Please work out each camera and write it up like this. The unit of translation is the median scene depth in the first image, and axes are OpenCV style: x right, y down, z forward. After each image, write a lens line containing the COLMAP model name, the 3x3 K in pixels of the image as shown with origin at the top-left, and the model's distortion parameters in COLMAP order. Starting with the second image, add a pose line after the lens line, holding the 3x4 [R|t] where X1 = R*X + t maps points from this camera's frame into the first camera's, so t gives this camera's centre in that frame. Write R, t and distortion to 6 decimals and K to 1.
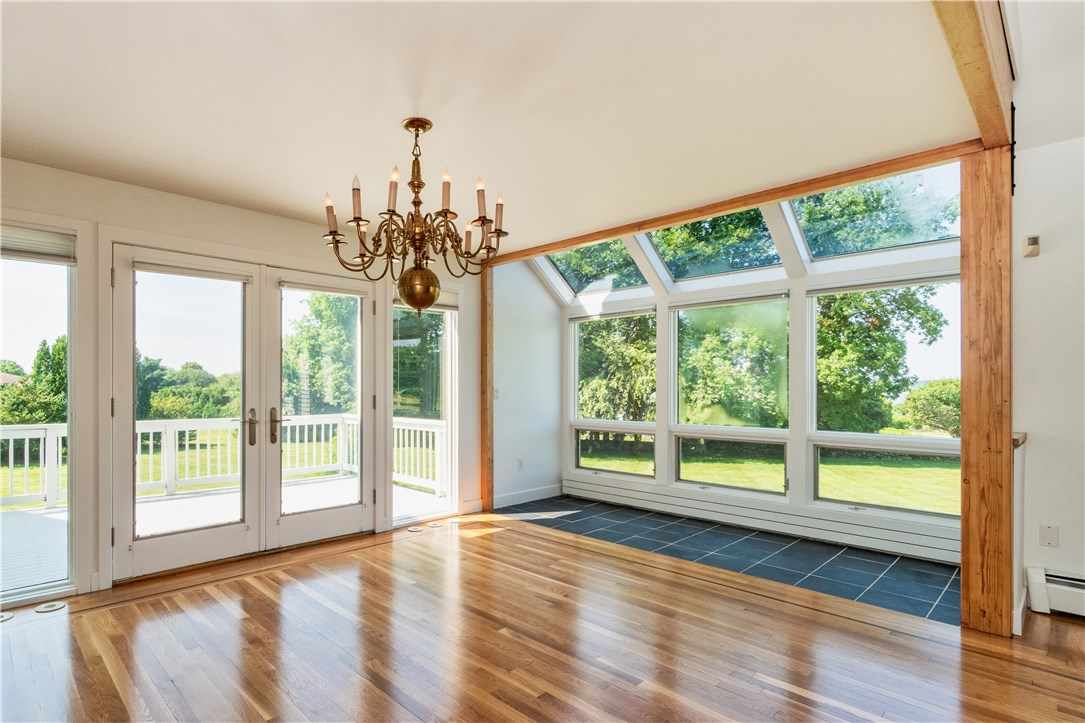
lens RADIAL K [[550.9, 0, 475.9], [0, 550.9, 390.4], [0, 0, 1]] dist [-0.005407, 0.000919]
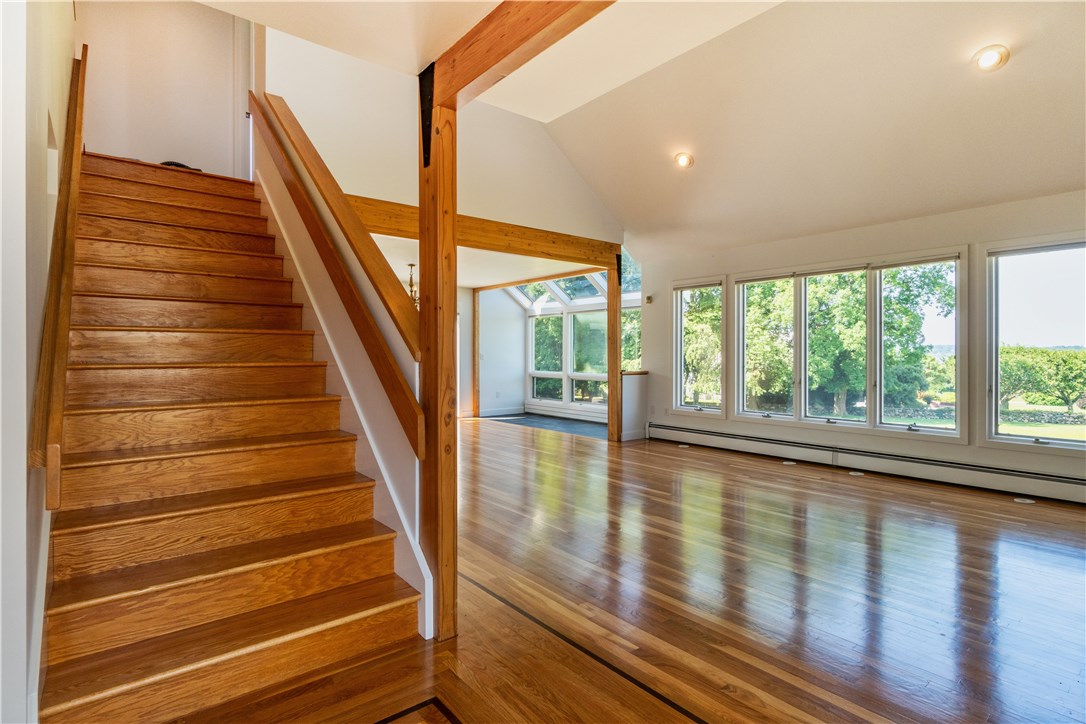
lens RADIAL K [[533.8, 0, 546.4], [0, 533.8, 358.5], [0, 0, 1]] dist [-0.006747, -0.000190]
pose [[0.998561, 0.000779, -0.053614, 0.073417], [-0.000616, 0.999995, 0.003061, 0.001071], [0.053616, -0.003024, 0.998557, -0.173809]]
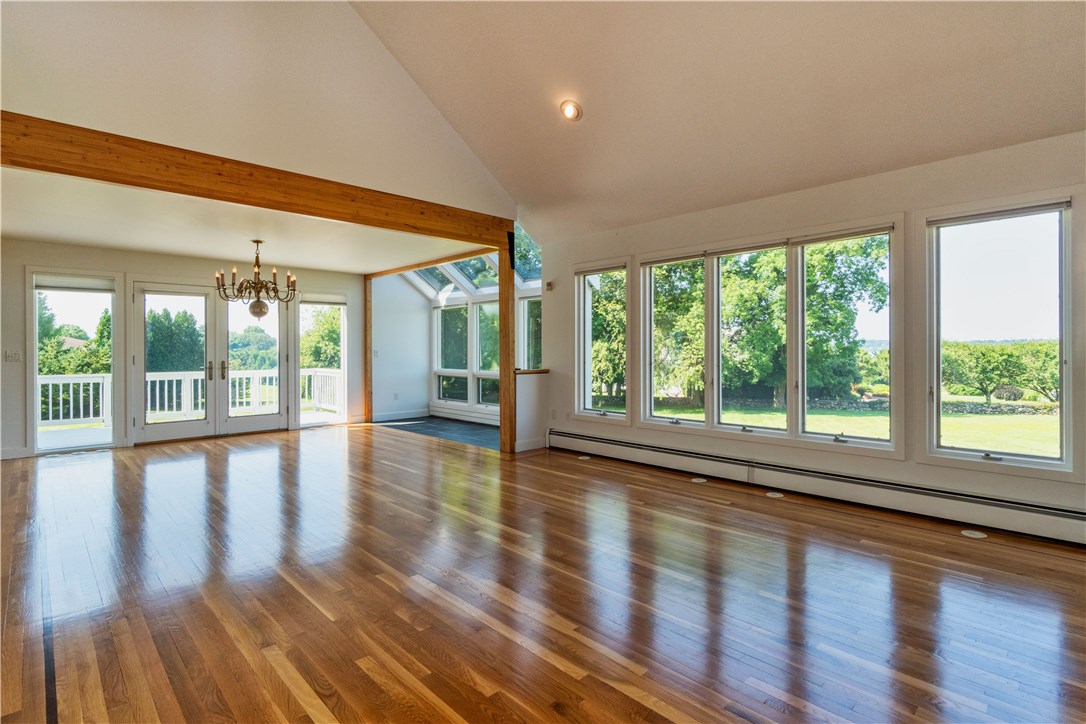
lens RADIAL K [[525.5, 0, 546.4], [0, 525.5, 354.2], [0, 0, 1]] dist [0.001529, -0.000602]
pose [[0.999578, -0.003651, 0.028835, 0.103990], [0.003550, 0.999987, 0.003550, 0.000799], [-0.028848, -0.003446, 0.999578, -0.127777]]
